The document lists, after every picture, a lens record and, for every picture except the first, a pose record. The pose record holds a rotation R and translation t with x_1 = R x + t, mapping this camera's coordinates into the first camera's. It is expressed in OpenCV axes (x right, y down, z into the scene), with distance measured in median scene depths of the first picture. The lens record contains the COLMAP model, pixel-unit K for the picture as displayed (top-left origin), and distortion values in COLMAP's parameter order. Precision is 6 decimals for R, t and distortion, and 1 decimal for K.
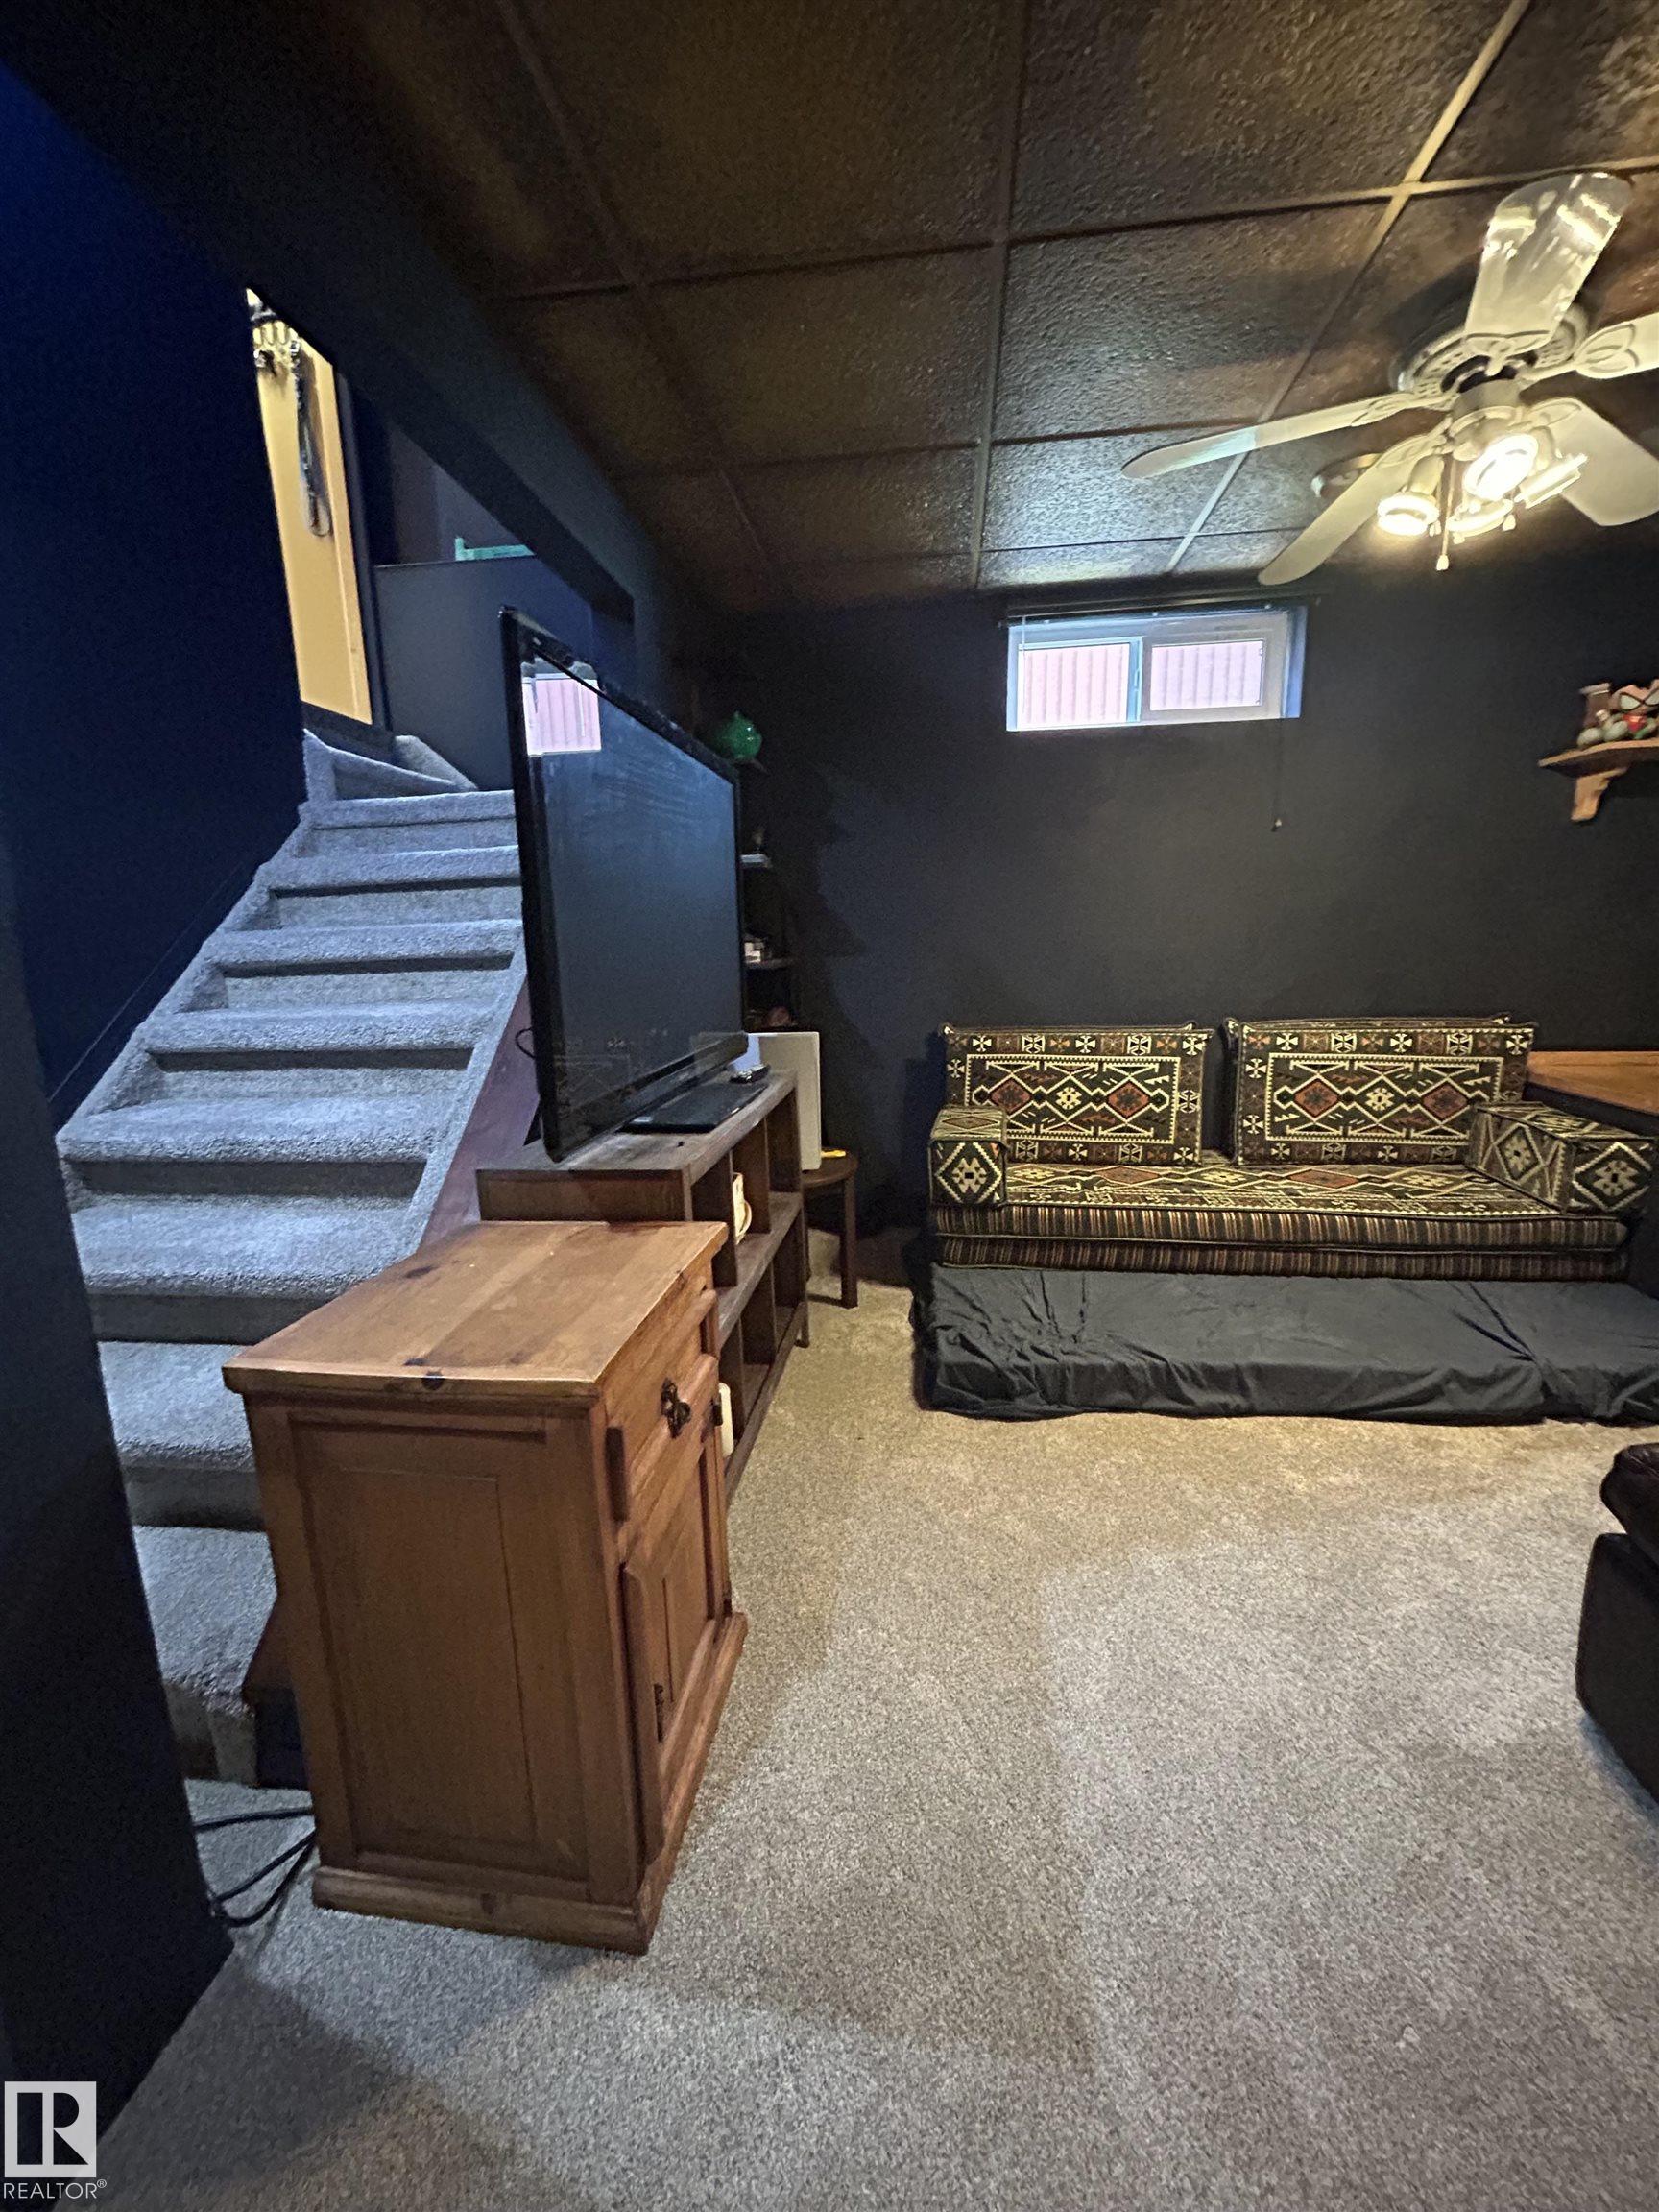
lens RADIAL K [[888.1, 0, 833.6], [0, 888.1, 1110.3], [0, 0, 1]] dist [-0.002010, 0.001454]
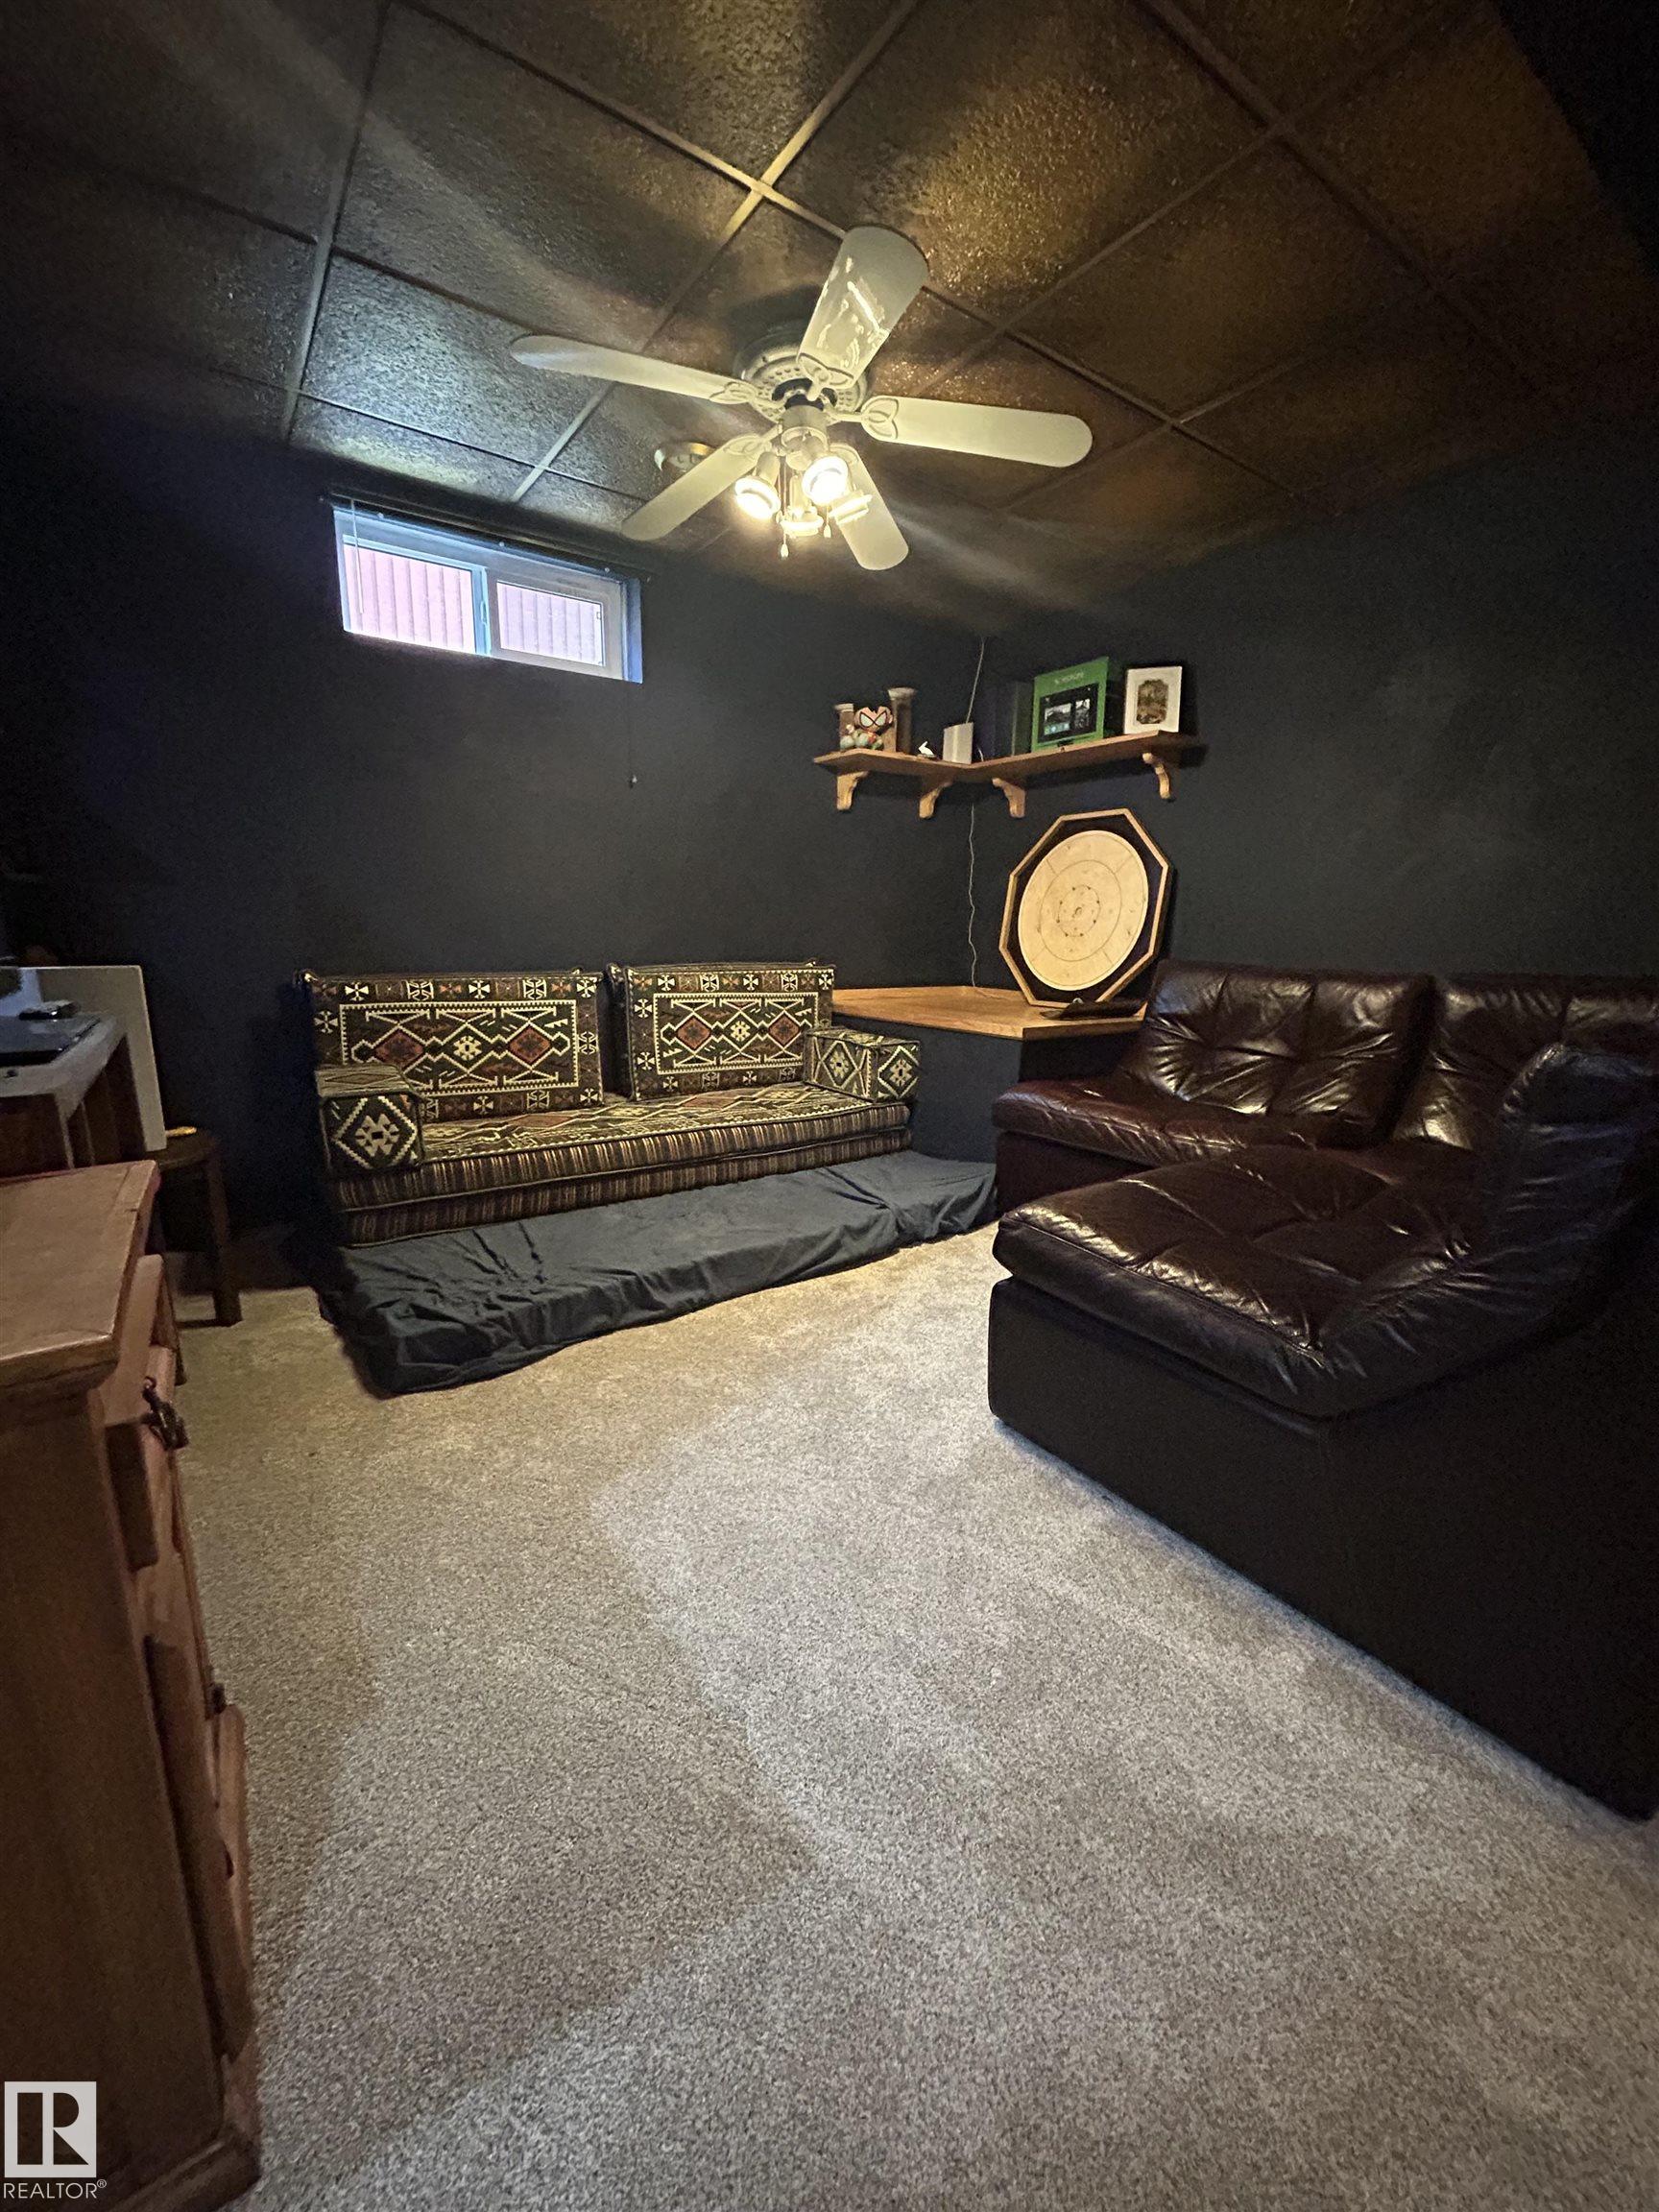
lens RADIAL K [[888.1, 0, 831.2], [0, 888.1, 1110.8], [0, 0, 1]] dist [-0.002010, 0.001454]
pose [[0.736718, -0.106976, 0.667684, -0.103602], [0.102540, 0.993662, 0.046061, 0.060174], [-0.668380, 0.034530, 0.743018, 0.069324]]
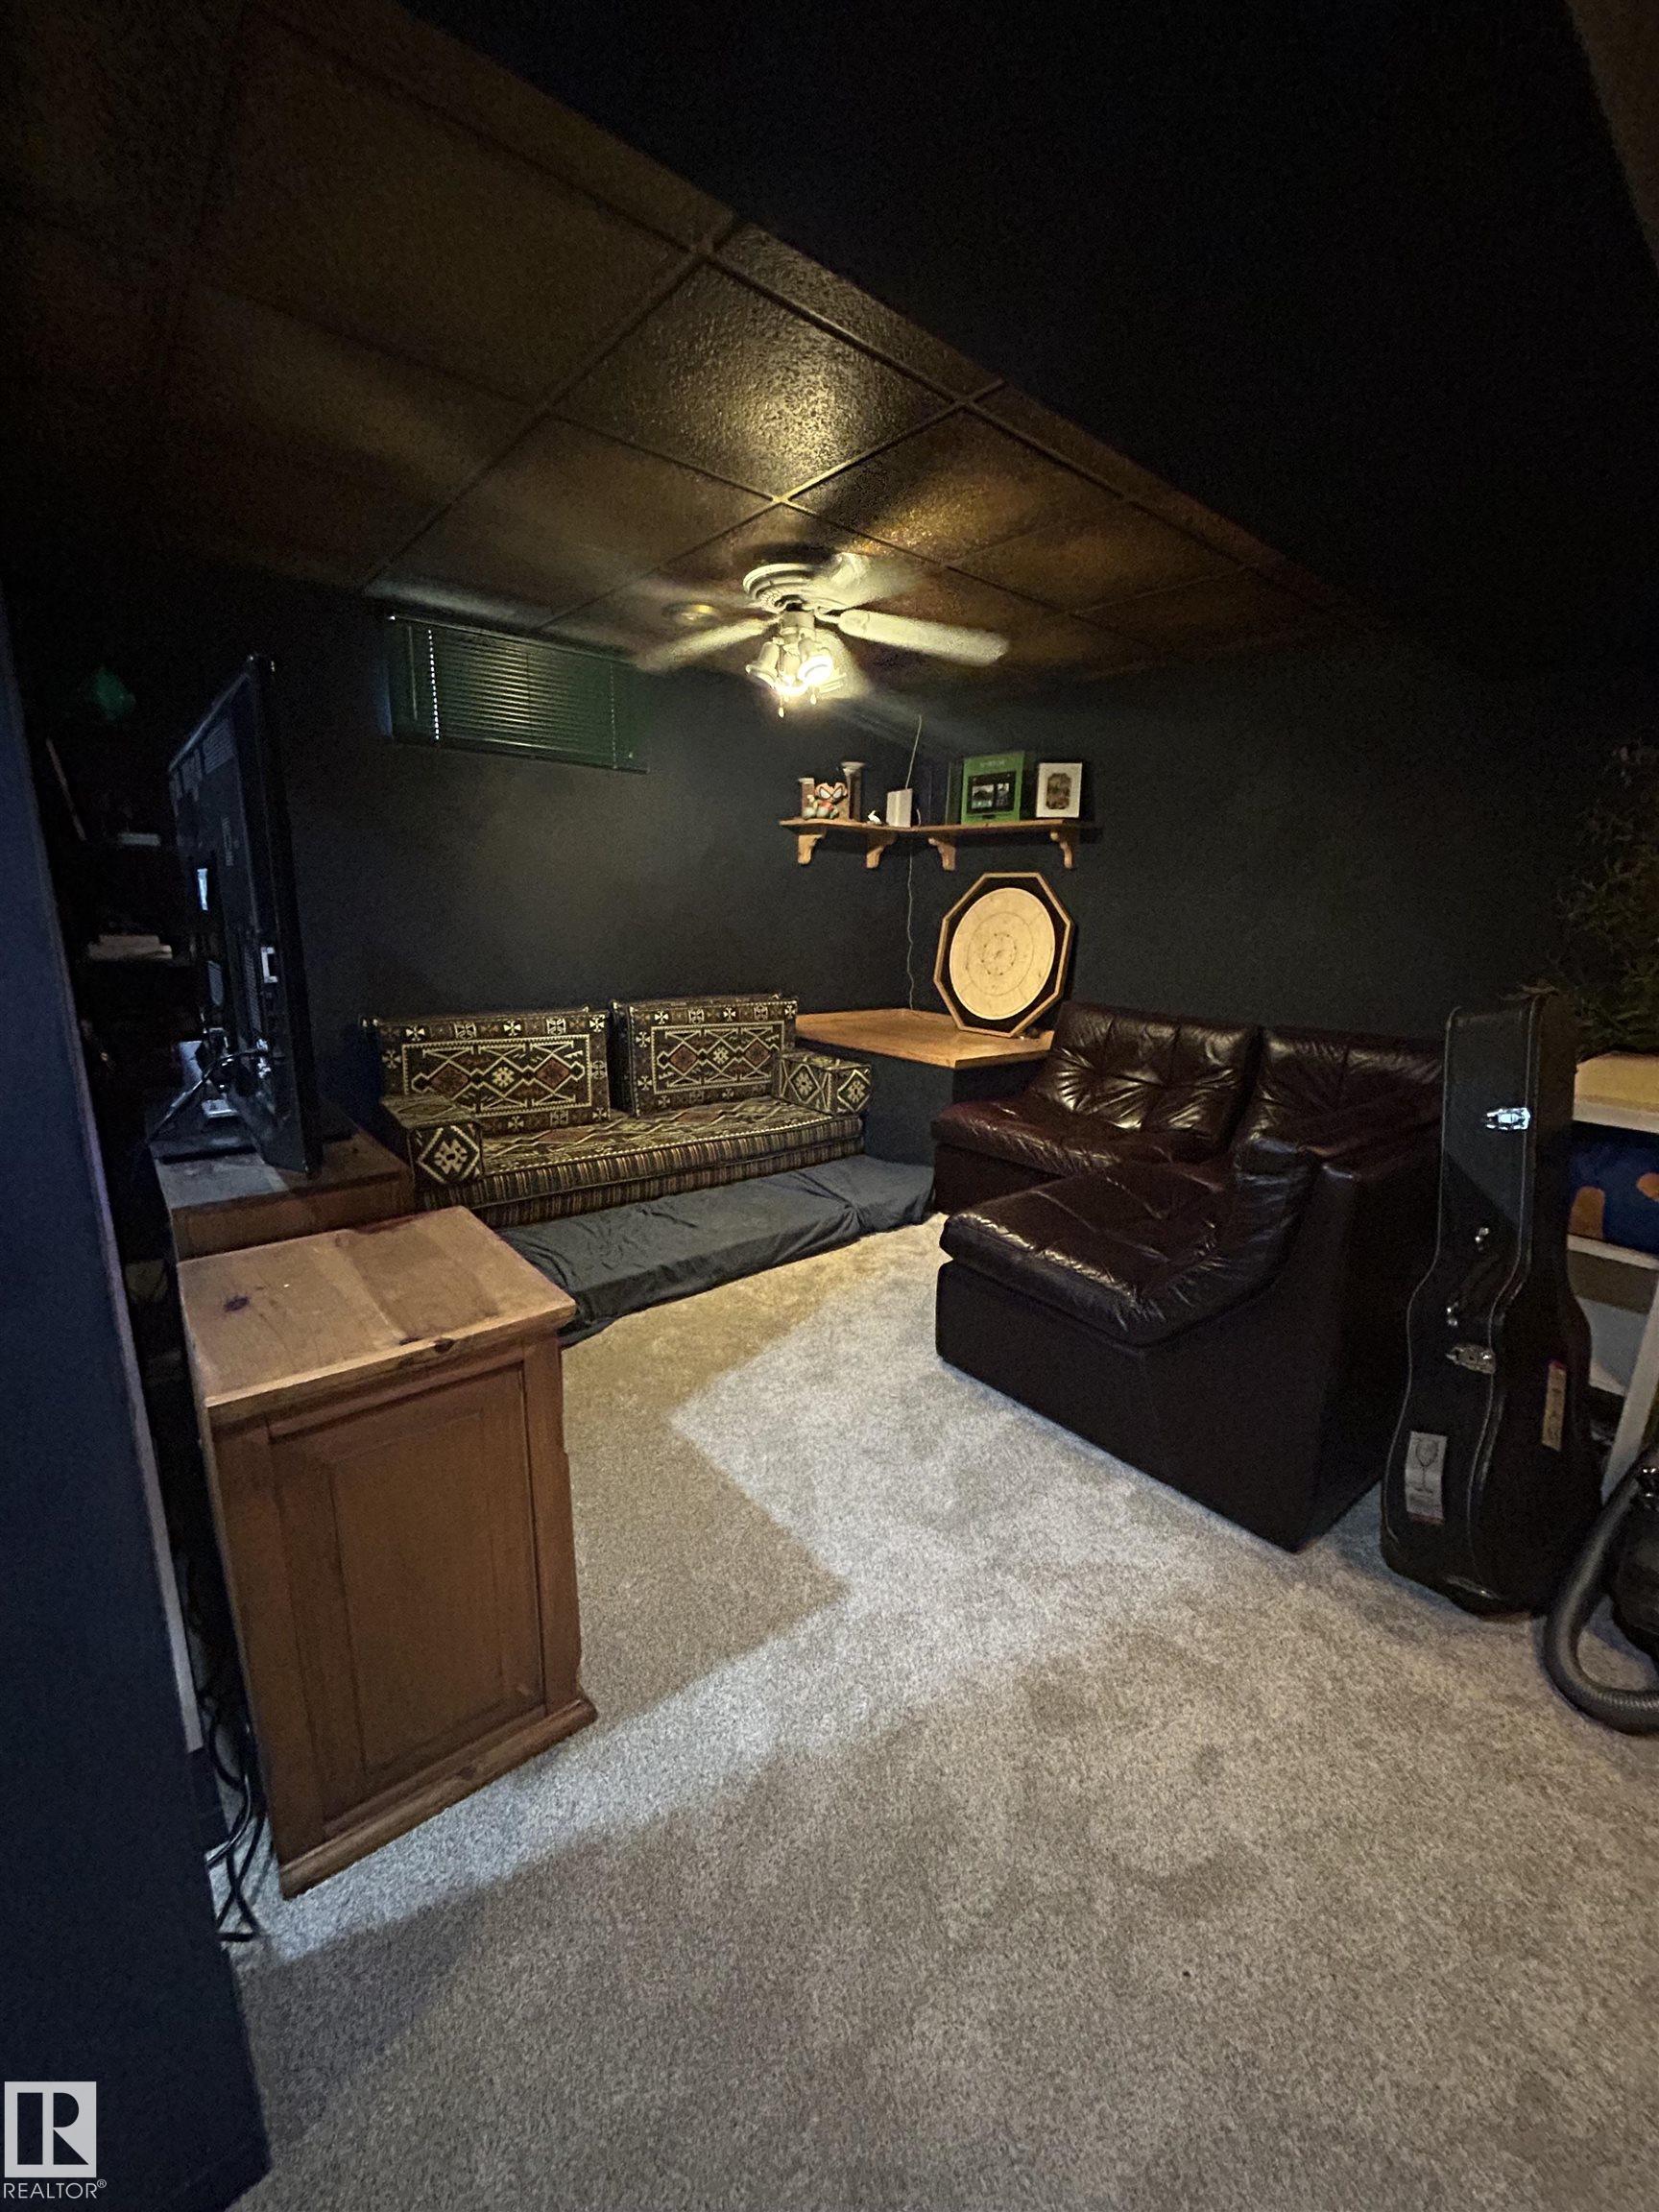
lens RADIAL K [[888.1, 0, 828.9], [0, 888.1, 1110.1], [0, 0, 1]] dist [-0.002010, 0.001454]
pose [[0.679632, -0.125686, 0.722706, -0.342158], [0.100400, 0.991879, 0.078082, -0.023018], [-0.726650, 0.019492, 0.686731, -0.090687]]
